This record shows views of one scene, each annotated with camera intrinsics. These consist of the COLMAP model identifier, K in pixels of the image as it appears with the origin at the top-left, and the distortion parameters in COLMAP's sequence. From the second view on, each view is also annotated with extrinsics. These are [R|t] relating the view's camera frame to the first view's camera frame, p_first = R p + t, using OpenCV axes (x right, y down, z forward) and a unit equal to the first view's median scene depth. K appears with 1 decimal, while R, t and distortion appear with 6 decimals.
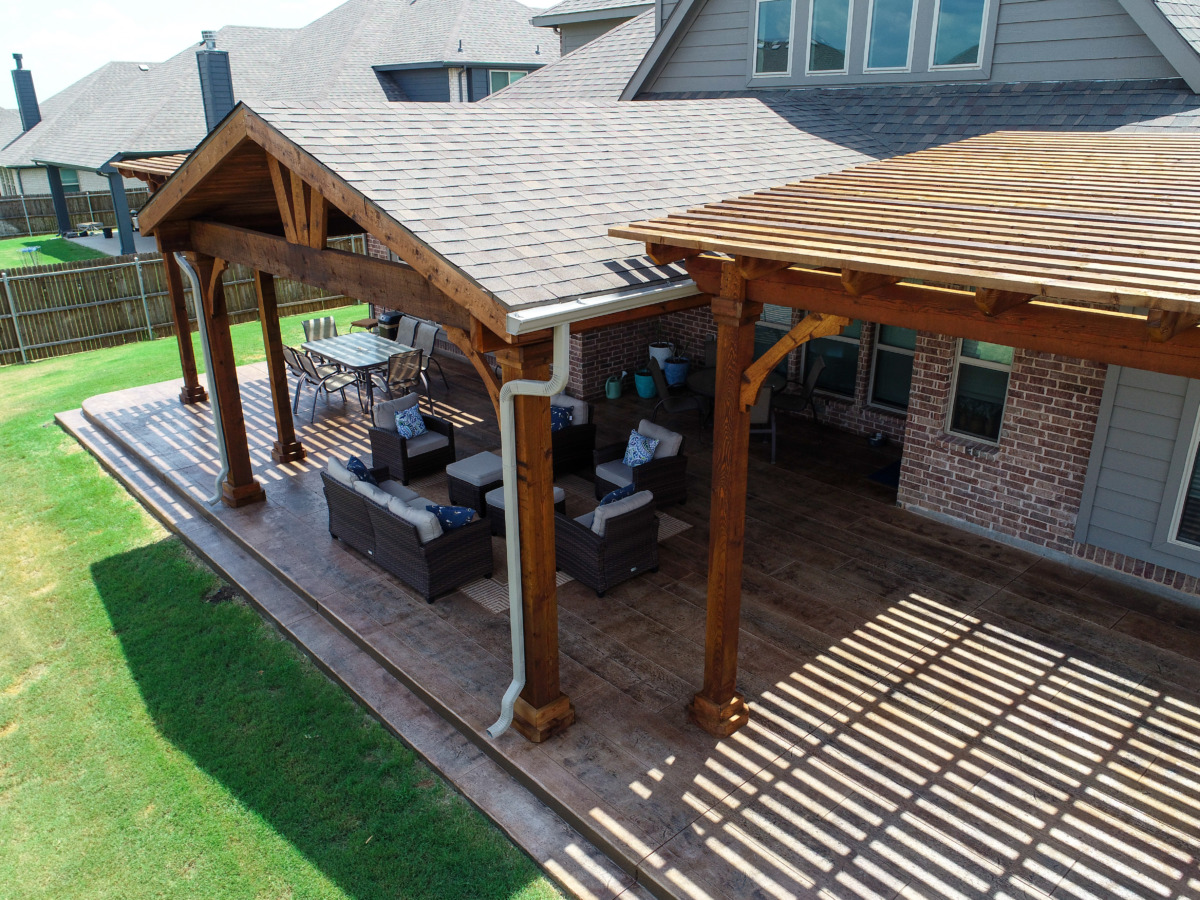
lens RADIAL K [[907.4, 0, 600.0], [0, 907.4, 450.0], [0, 0, 1]] dist [-0.005267, -0.003289]
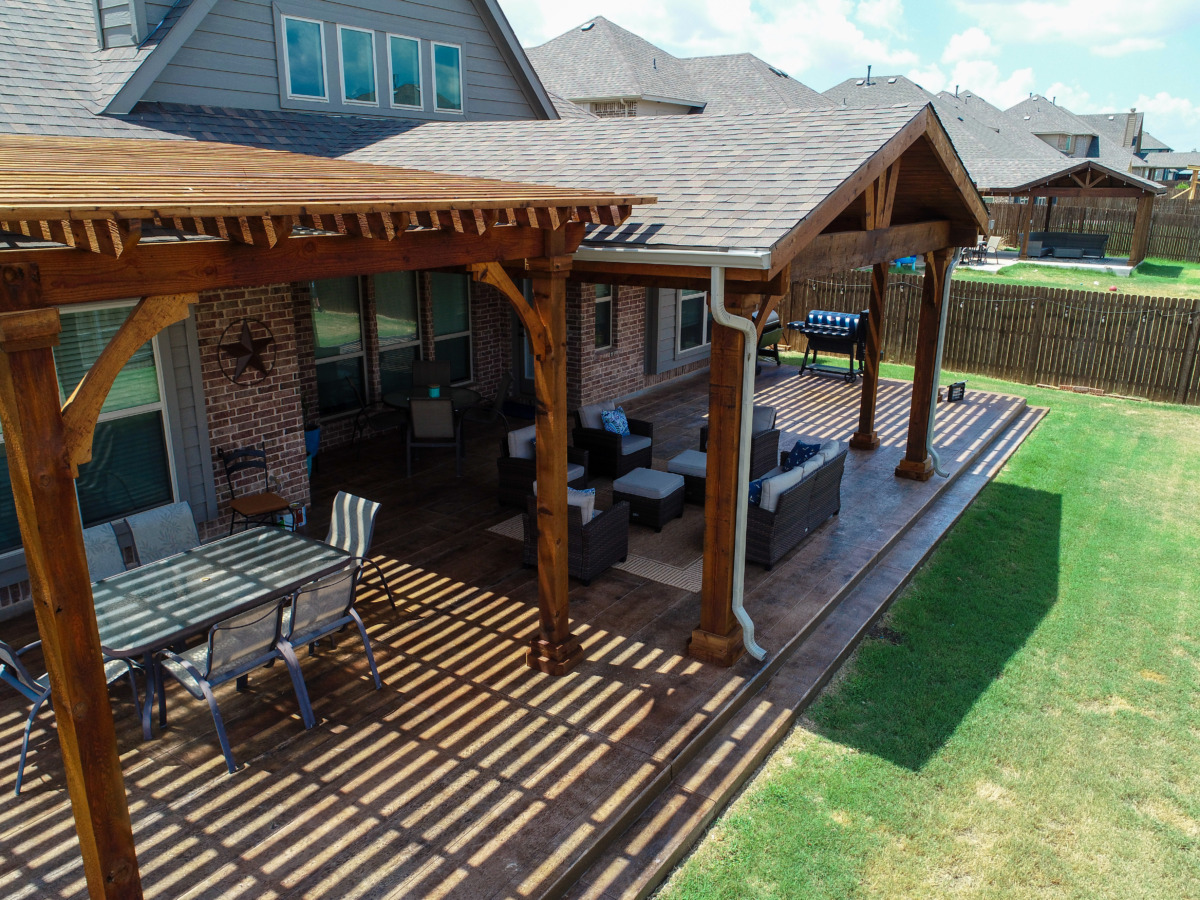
lens RADIAL K [[907.4, 0, 600.0], [0, 907.4, 450.0], [0, 0, 1]] dist [-0.005267, -0.003289]
pose [[-0.240932, -0.265345, 0.933565, -1.424840], [0.343158, 0.876478, 0.337680, -0.502314], [-0.907851, 0.401719, -0.120116, 1.611904]]
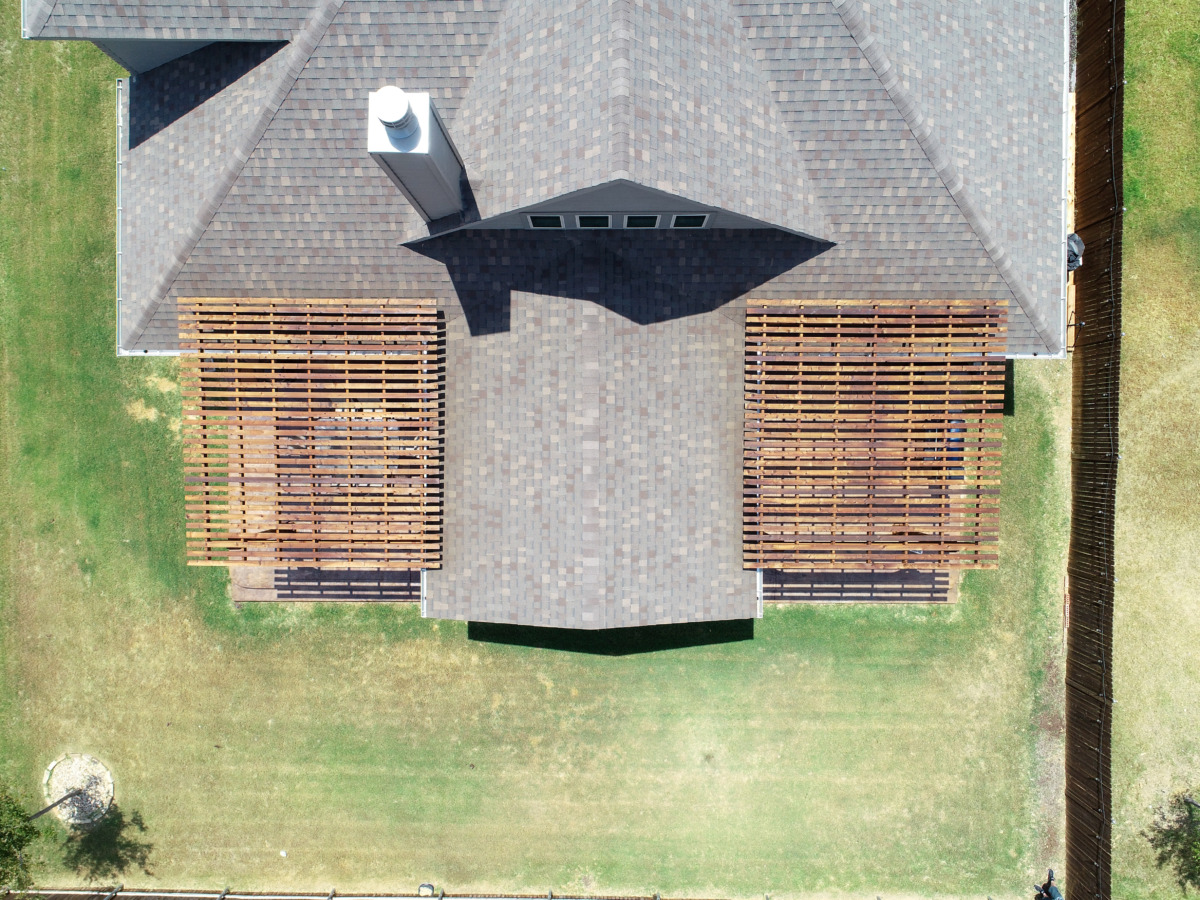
lens RADIAL K [[907.4, 0, 600.0], [0, 907.4, 450.0], [0, 0, 1]] dist [-0.005267, -0.003289]
pose [[0.669341, -0.742953, 0.001856, -0.021778], [0.259742, 0.236346, 0.936309, -2.643674], [-0.696073, -0.626228, 0.351172, 0.396564]]
